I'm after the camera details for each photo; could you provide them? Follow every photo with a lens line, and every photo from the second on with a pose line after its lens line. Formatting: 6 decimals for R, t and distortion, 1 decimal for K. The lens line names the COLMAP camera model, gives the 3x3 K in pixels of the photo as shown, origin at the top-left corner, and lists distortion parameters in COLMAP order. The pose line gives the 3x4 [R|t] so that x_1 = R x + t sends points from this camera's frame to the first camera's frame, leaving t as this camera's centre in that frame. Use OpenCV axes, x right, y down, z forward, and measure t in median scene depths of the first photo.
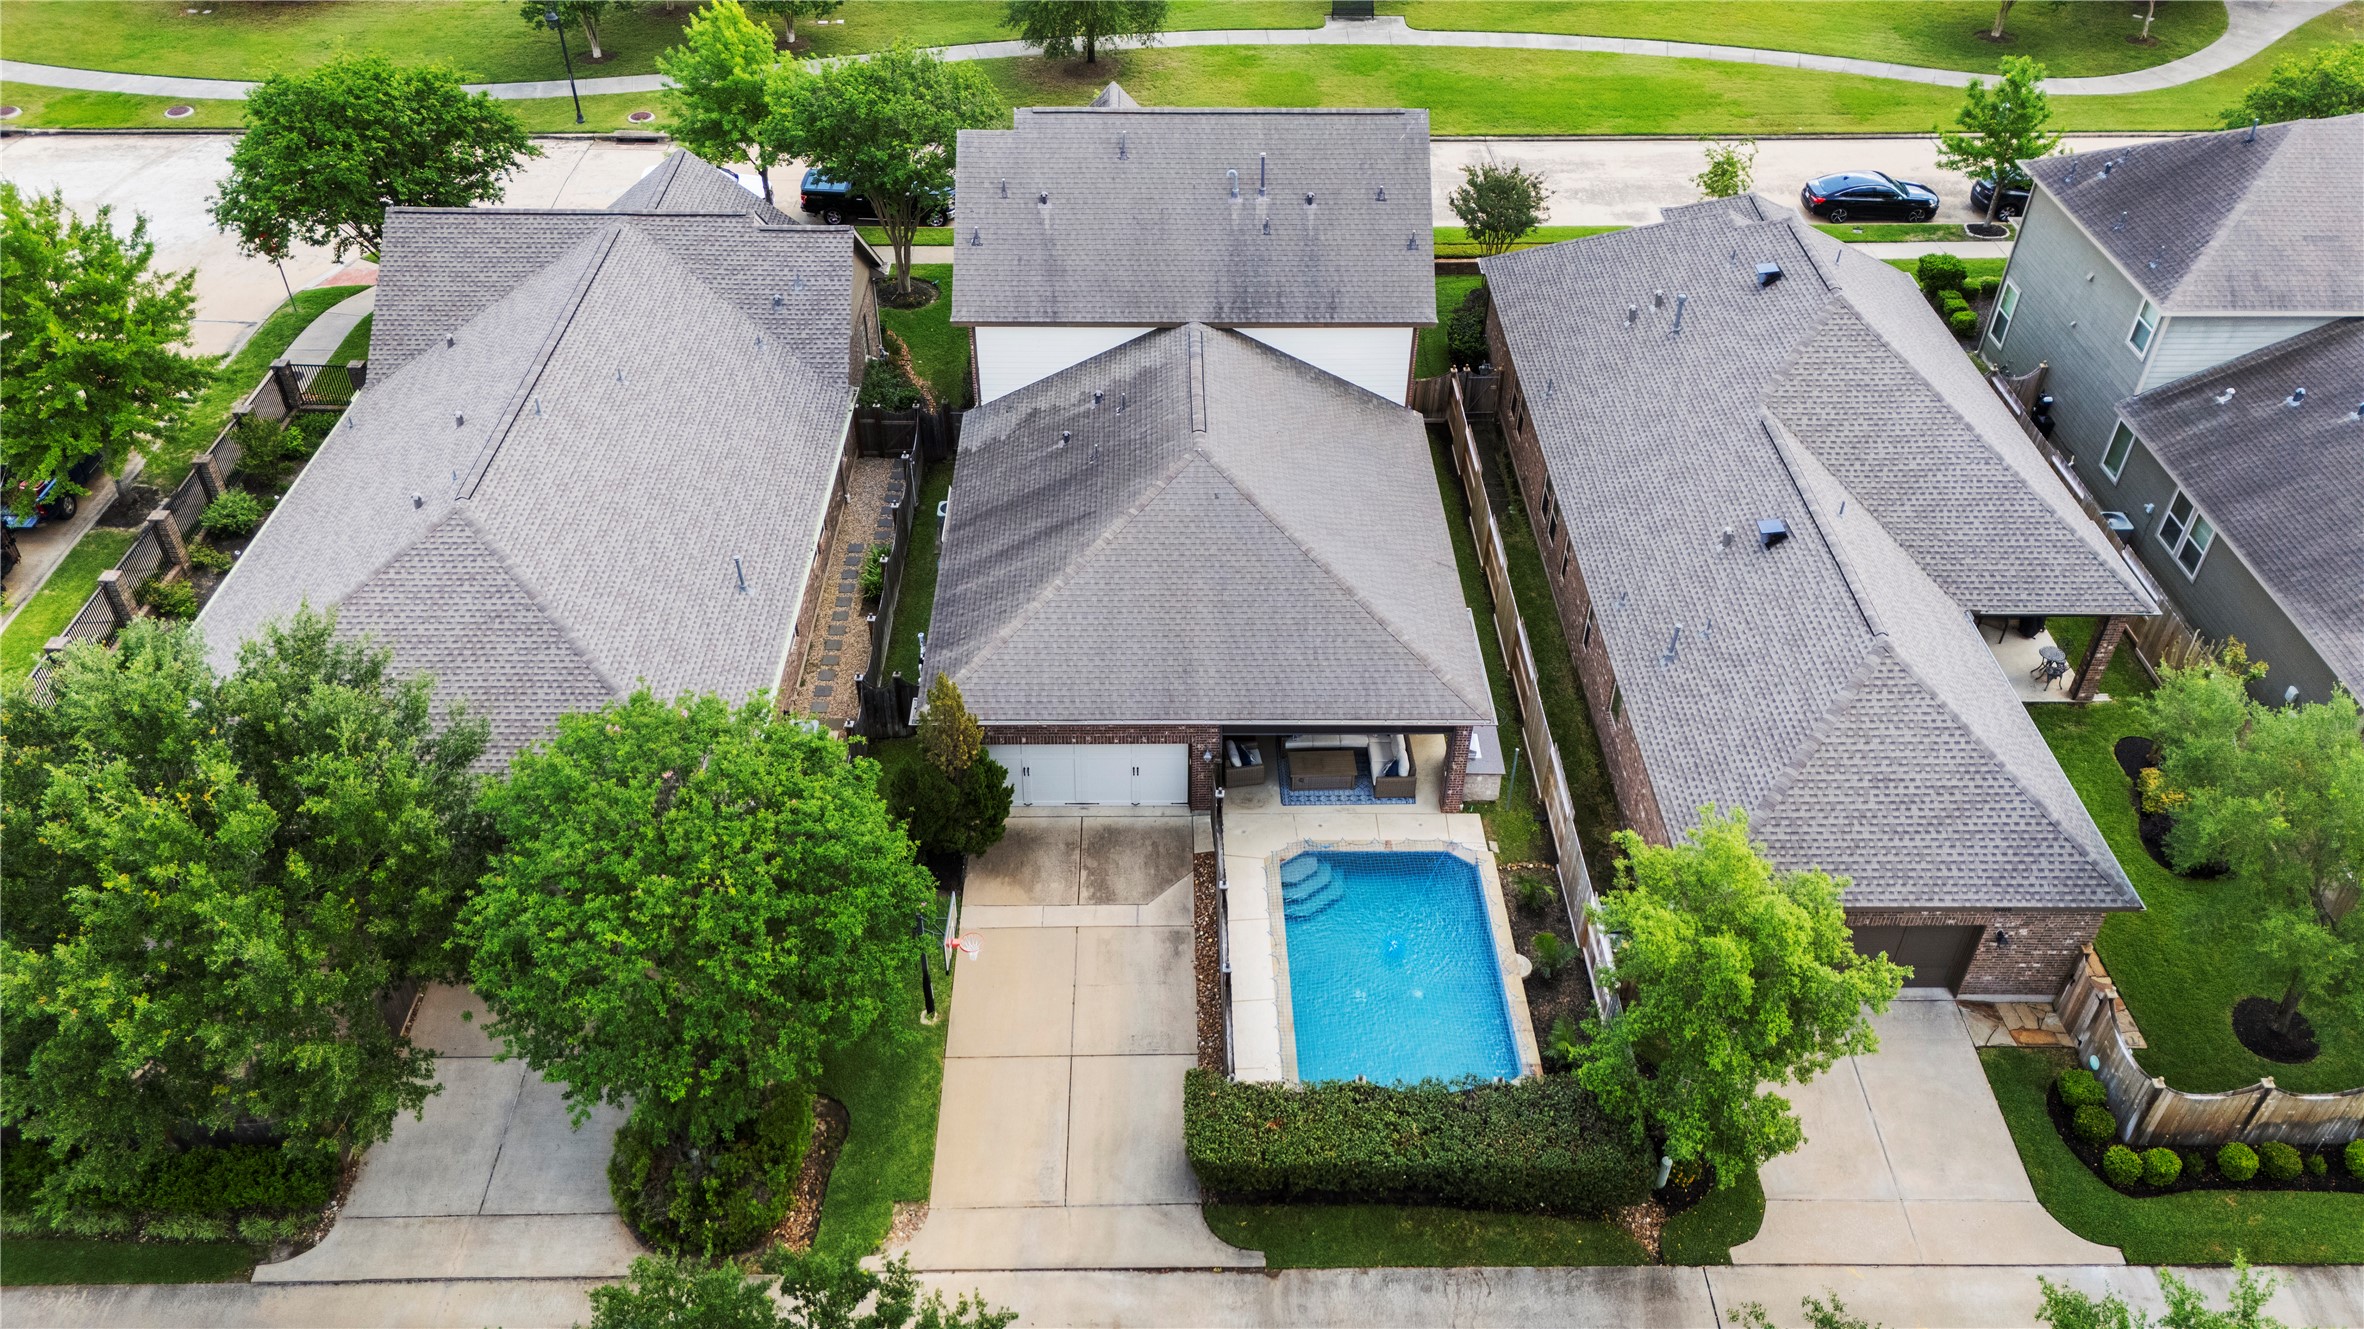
lens RADIAL K [[1747.6, 0, 1182.0], [0, 1747.6, 664.5], [0, 0, 1]] dist [0.012686, 0.000924]
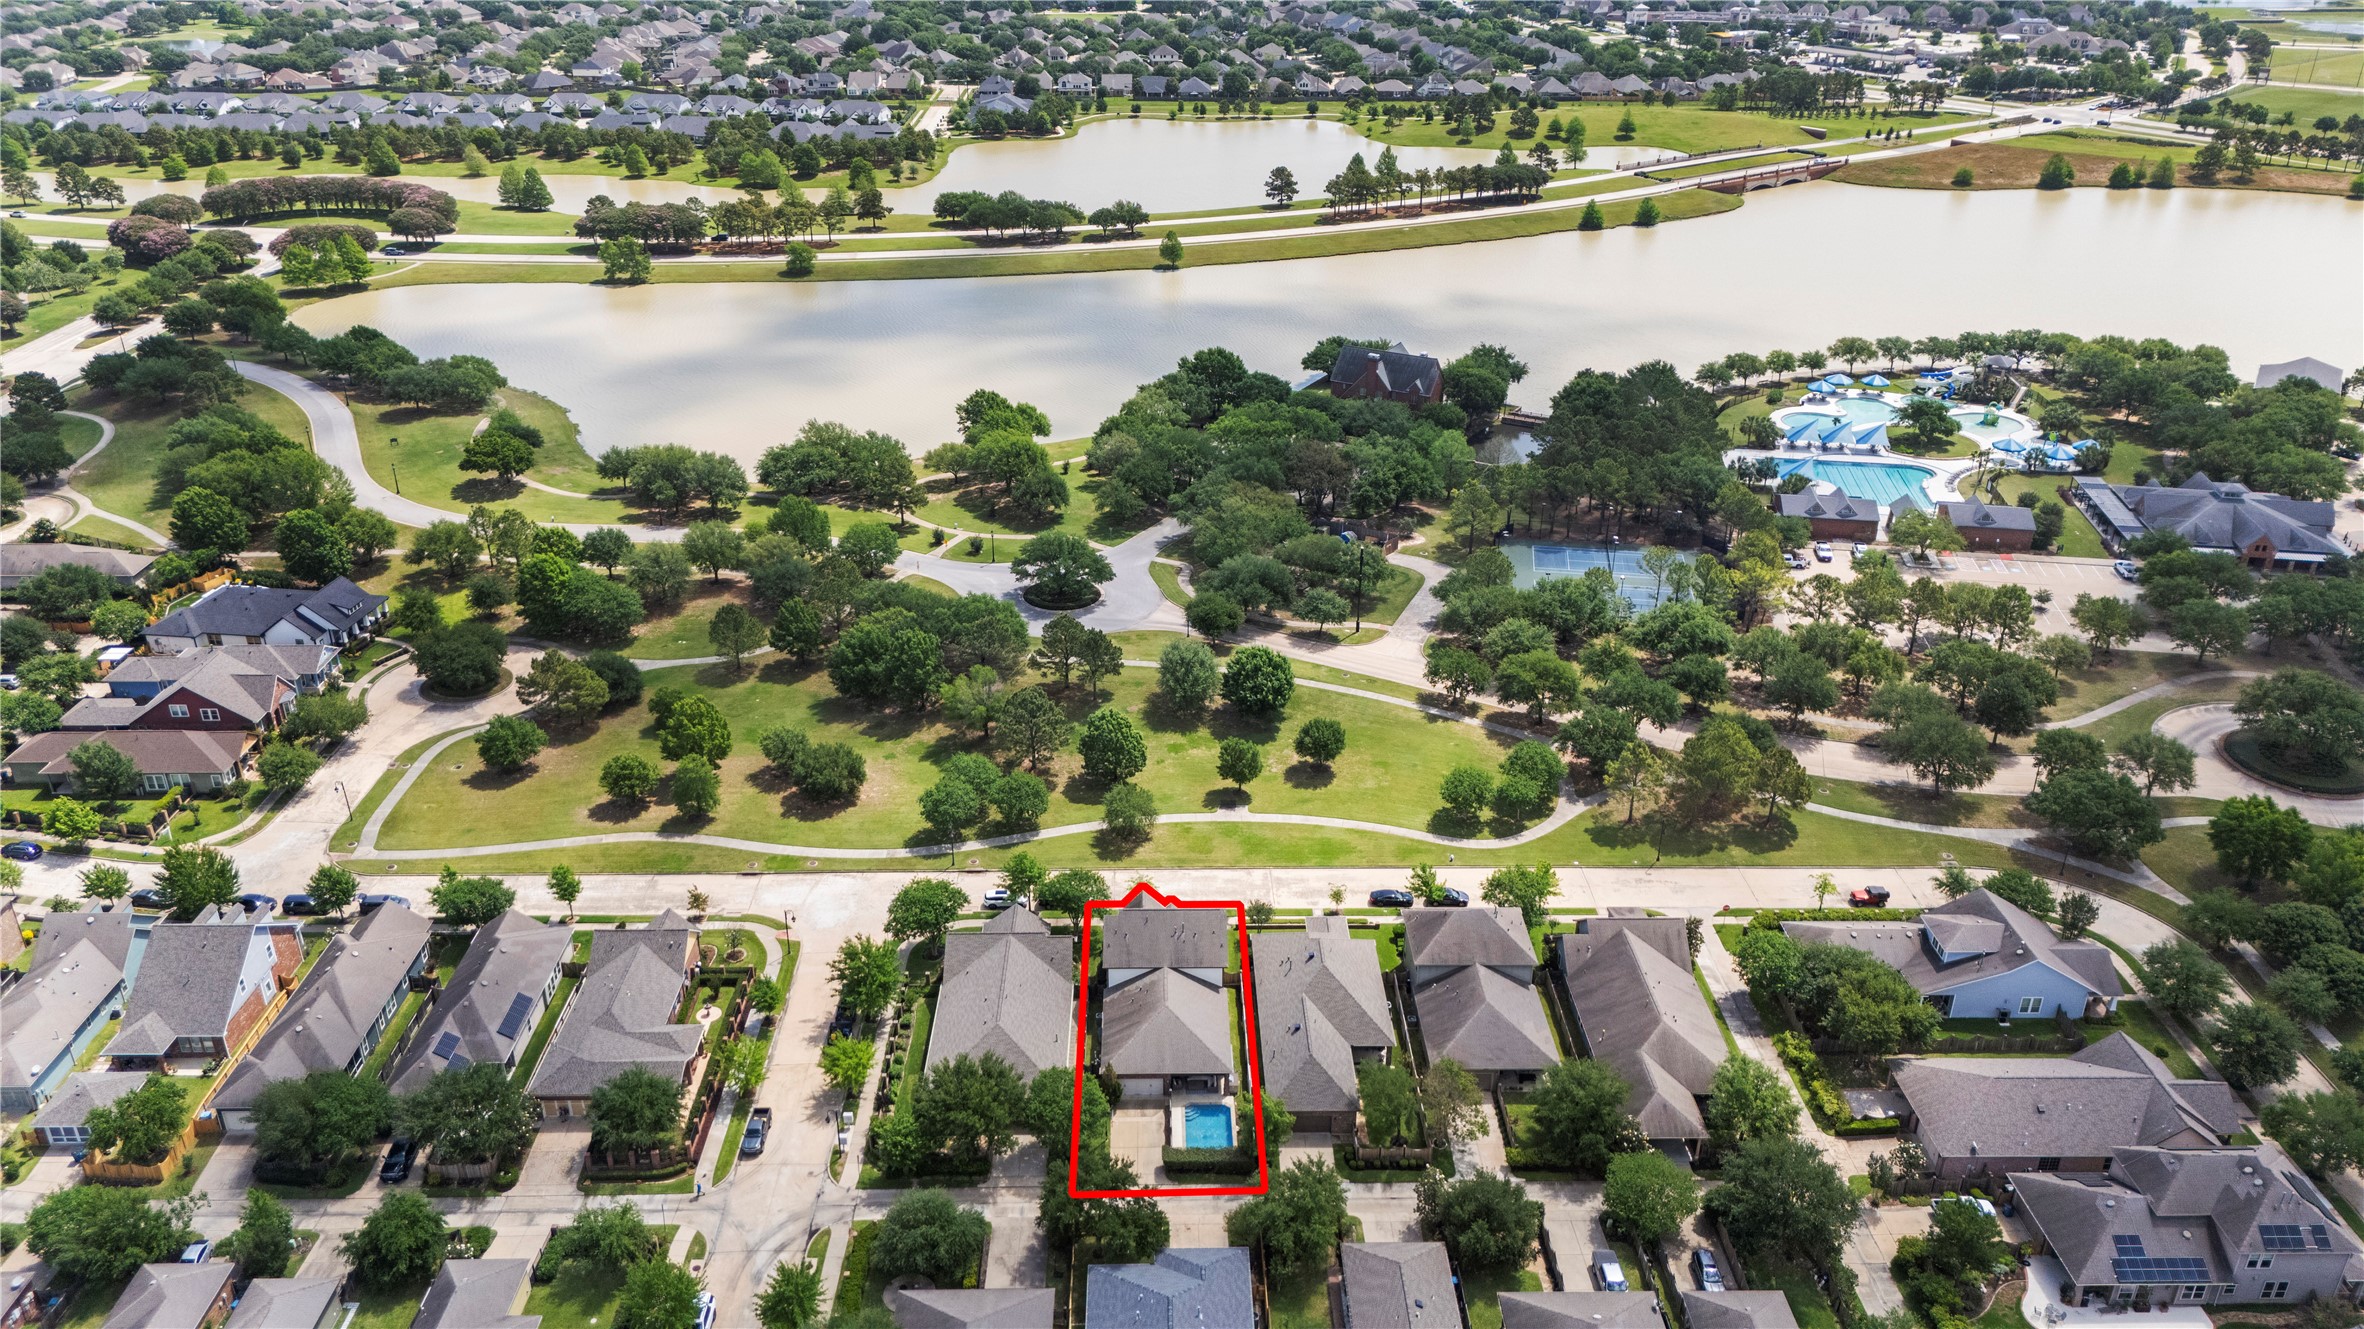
lens RADIAL K [[1745.4, 0, 1184.3], [0, 1745.4, 669.1], [0, 0, 1]] dist [0.024240, -0.003446]
pose [[0.999950, -0.002022, 0.009752, 0.015383], [0.004075, 0.976541, -0.215293, -0.010886], [-0.009088, 0.215322, 0.976501, -3.338741]]
